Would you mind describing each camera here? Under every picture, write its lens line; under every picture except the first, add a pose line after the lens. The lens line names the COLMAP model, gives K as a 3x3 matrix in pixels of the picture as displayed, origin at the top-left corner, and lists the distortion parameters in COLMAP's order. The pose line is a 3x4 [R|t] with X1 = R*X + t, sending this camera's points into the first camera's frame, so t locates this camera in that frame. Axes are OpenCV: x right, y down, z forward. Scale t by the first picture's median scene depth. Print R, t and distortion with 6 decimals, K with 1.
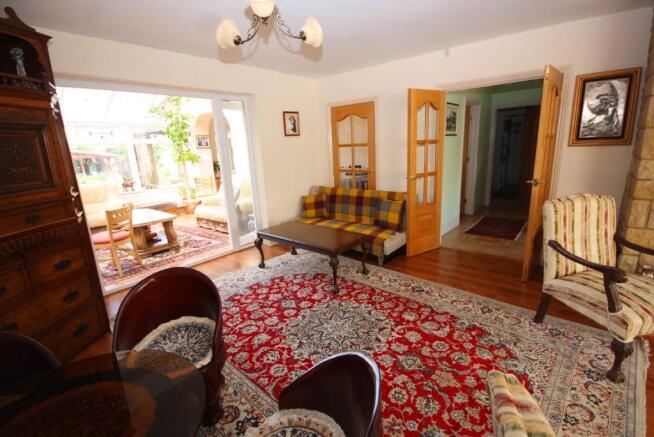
lens RADIAL K [[304.0, 0, 333.4], [0, 304.0, 219.3], [0, 0, 1]] dist [0.016735, -0.016771]
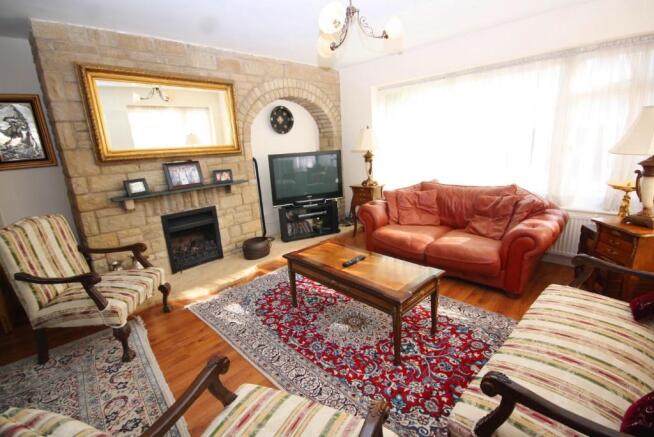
lens RADIAL K [[304.0, 0, 333.4], [0, 304.0, 219.3], [0, 0, 1]] dist [0.016735, -0.016771]
pose [[0.100591, -0.216651, 0.971053, -0.025485], [0.281518, 0.942315, 0.181077, 0.018293], [-0.954269, 0.255154, 0.155780, -0.070357]]
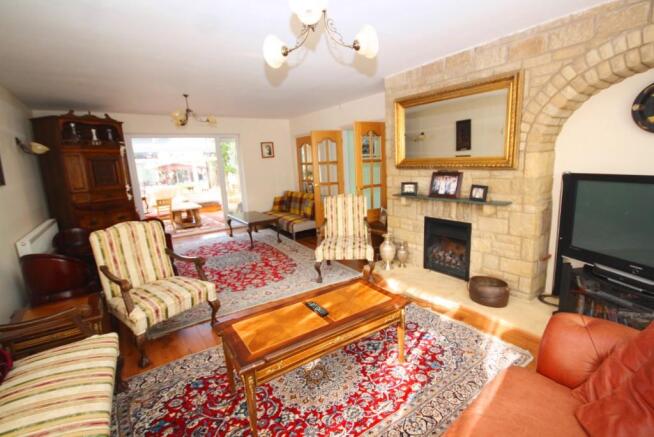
lens RADIAL K [[304.0, 0, 333.4], [0, 304.0, 219.3], [0, 0, 1]] dist [0.016735, -0.016771]
pose [[0.962221, 0.050783, -0.267493, 1.393722], [-0.060070, 0.997839, -0.026643, 0.137097], [0.265562, 0.041704, 0.963191, -0.880660]]
